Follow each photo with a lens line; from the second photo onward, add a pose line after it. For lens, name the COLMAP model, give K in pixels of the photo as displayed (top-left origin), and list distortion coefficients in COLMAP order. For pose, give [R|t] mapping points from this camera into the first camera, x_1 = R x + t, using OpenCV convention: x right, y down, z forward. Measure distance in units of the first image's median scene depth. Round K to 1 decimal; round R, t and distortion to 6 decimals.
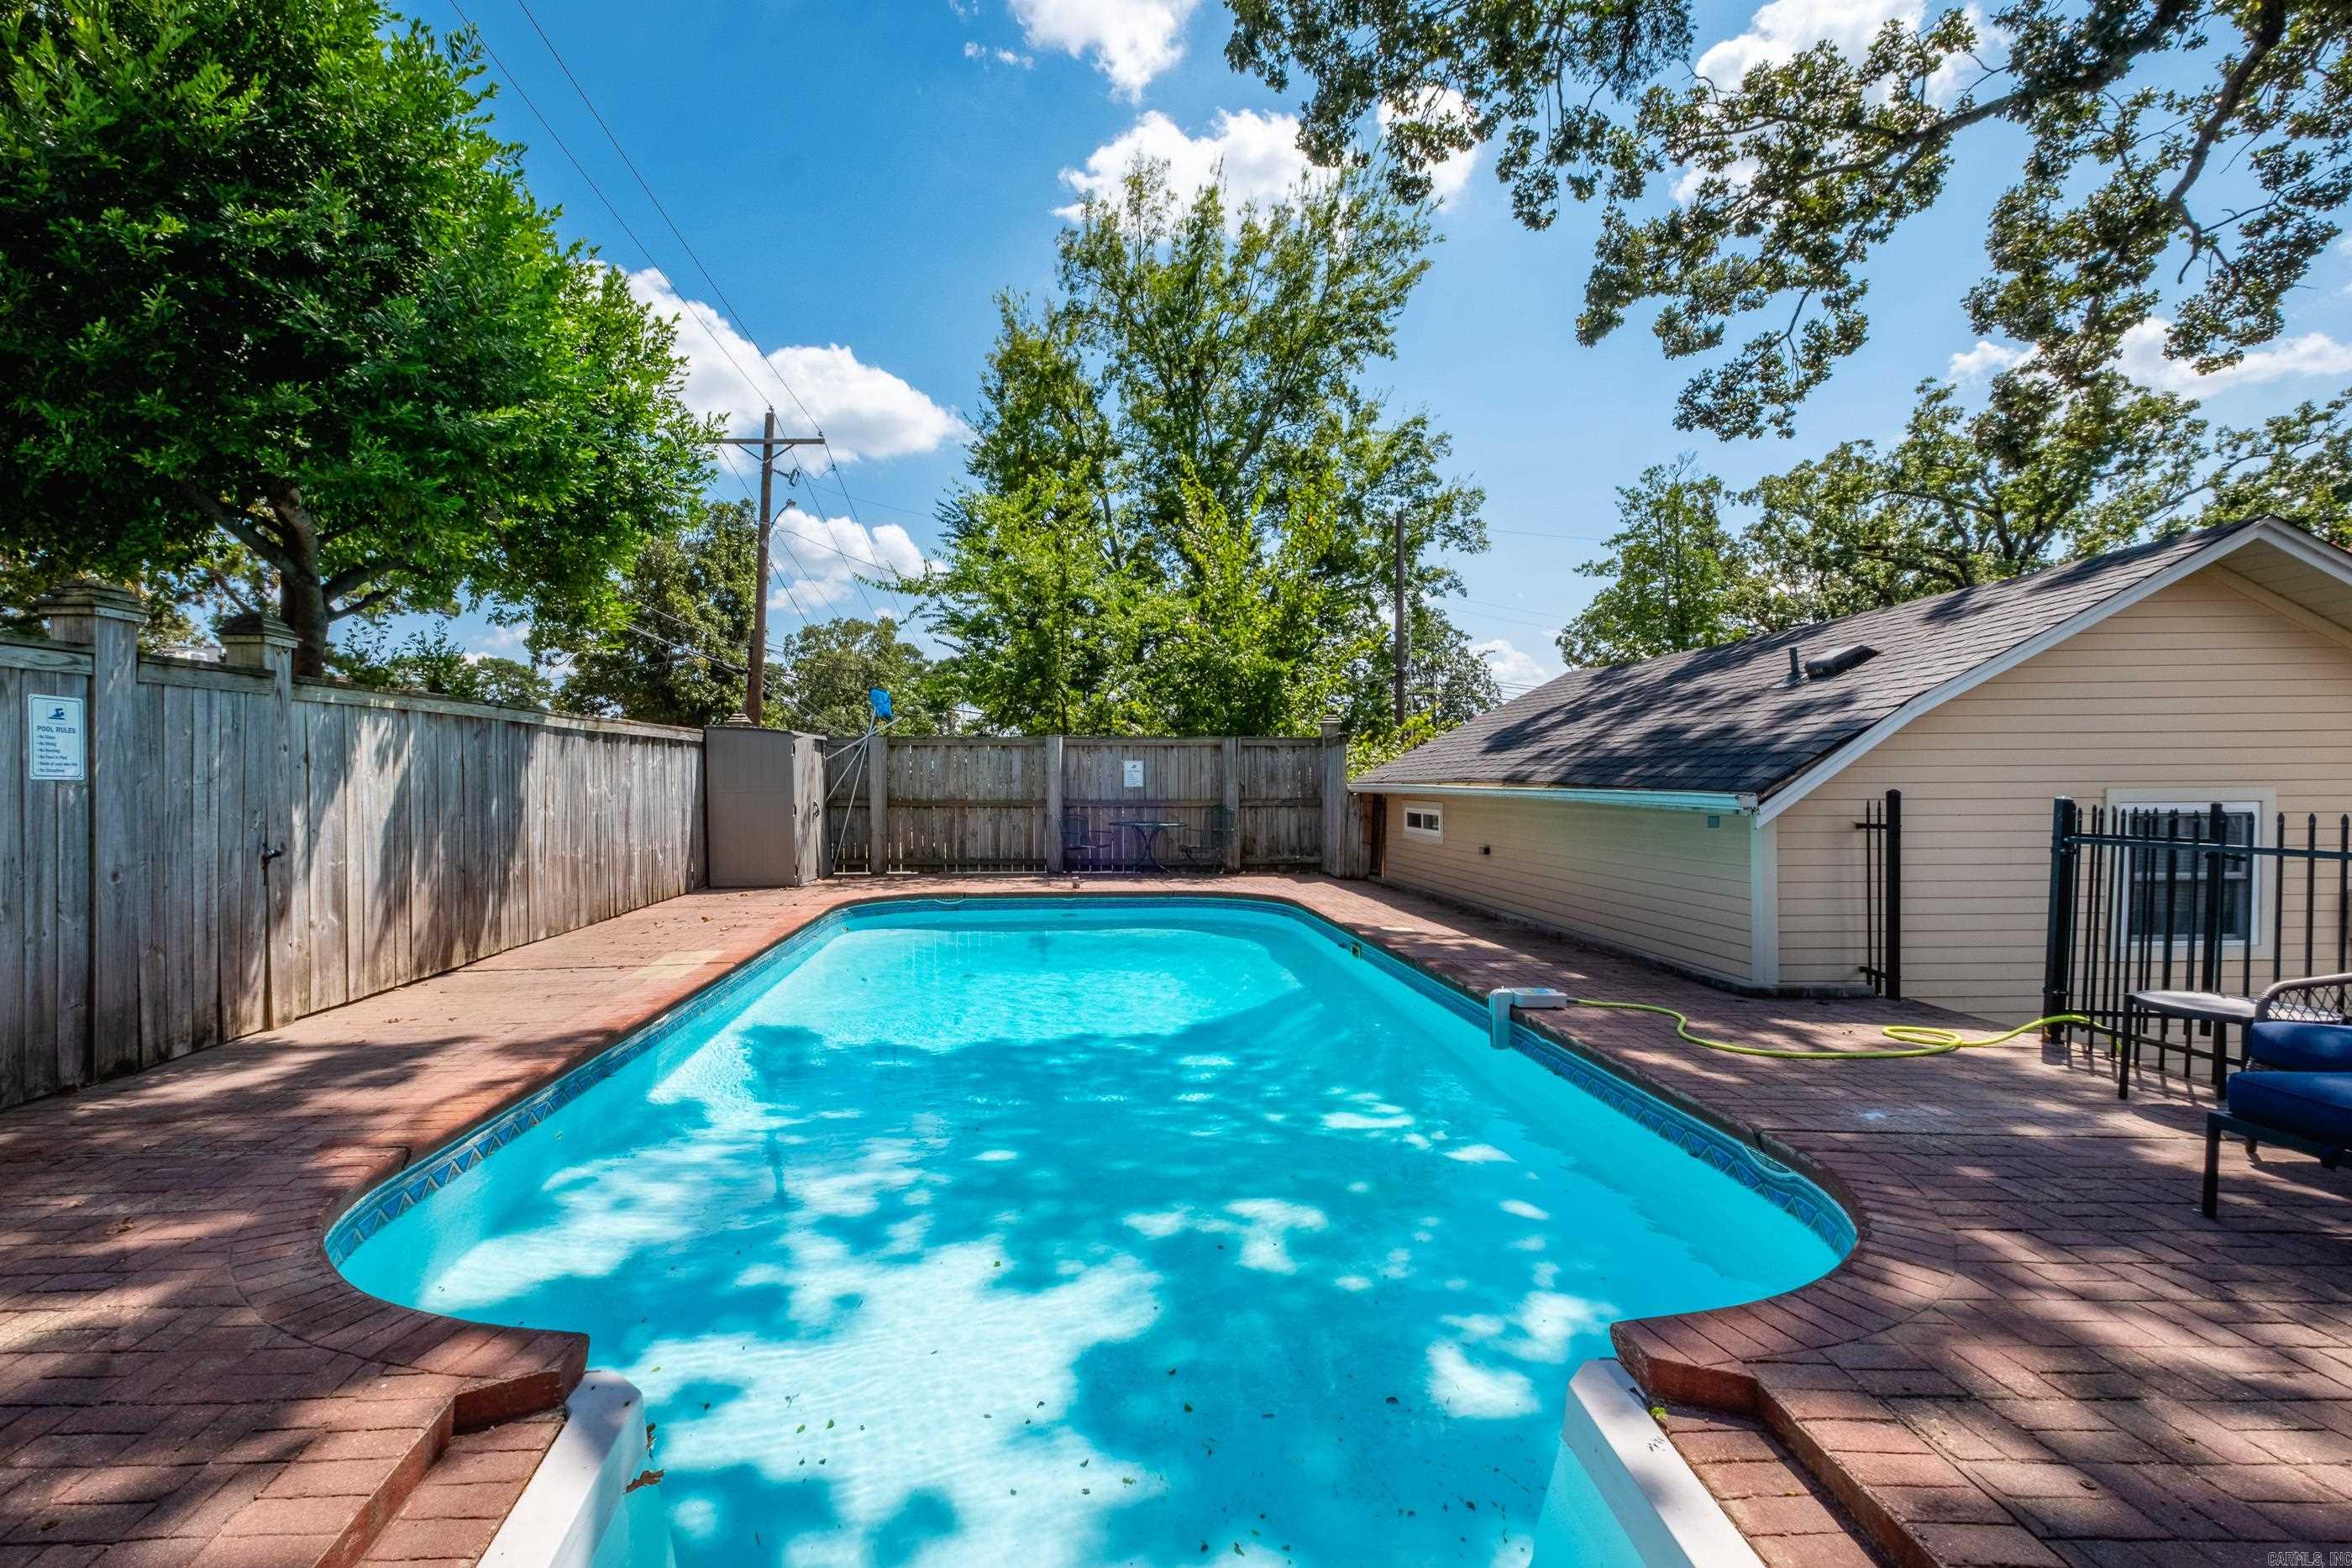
lens RADIAL K [[1023.8, 0, 1176.0], [0, 1023.8, 784.0], [0, 0, 1]] dist [0.002352, -0.000161]
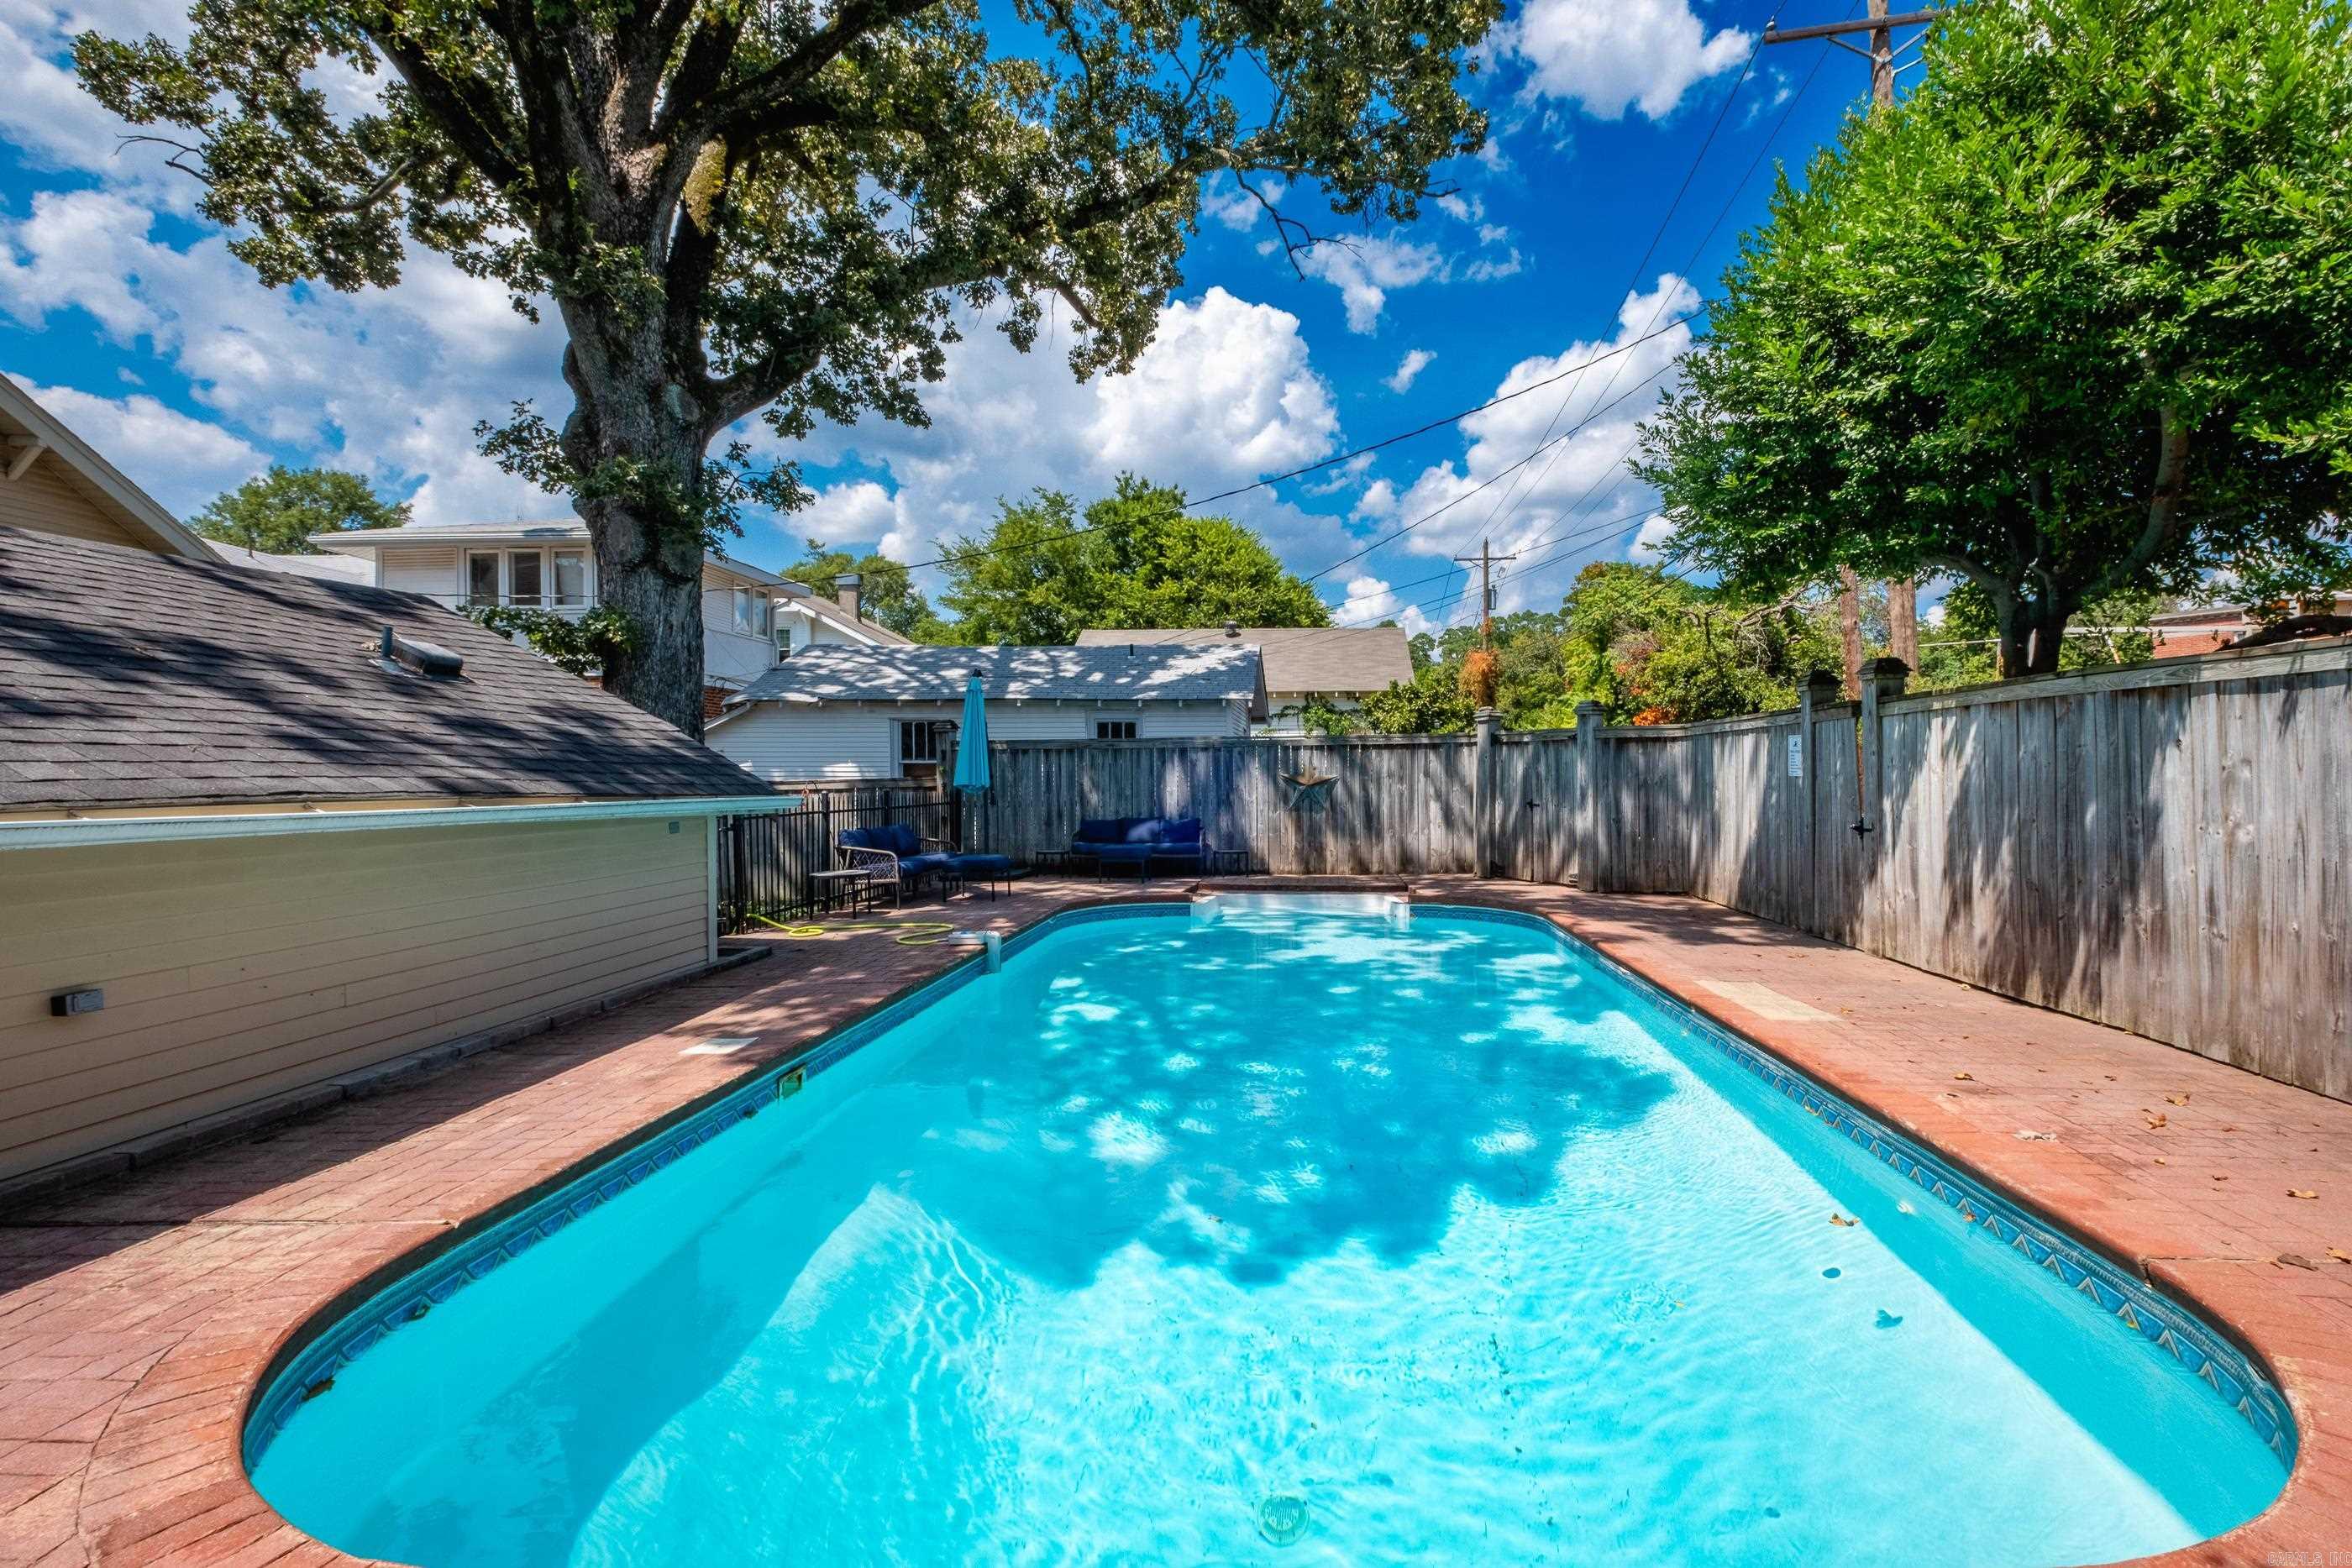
lens RADIAL K [[1023.8, 0, 1176.0], [0, 1023.8, 784.0], [0, 0, 1]] dist [0.002352, -0.000161]
pose [[-0.967266, 0.006753, 0.253673, -0.251468], [0.010534, 0.999853, 0.013552, -0.017586], [-0.253544, 0.015781, -0.967195, 2.039709]]
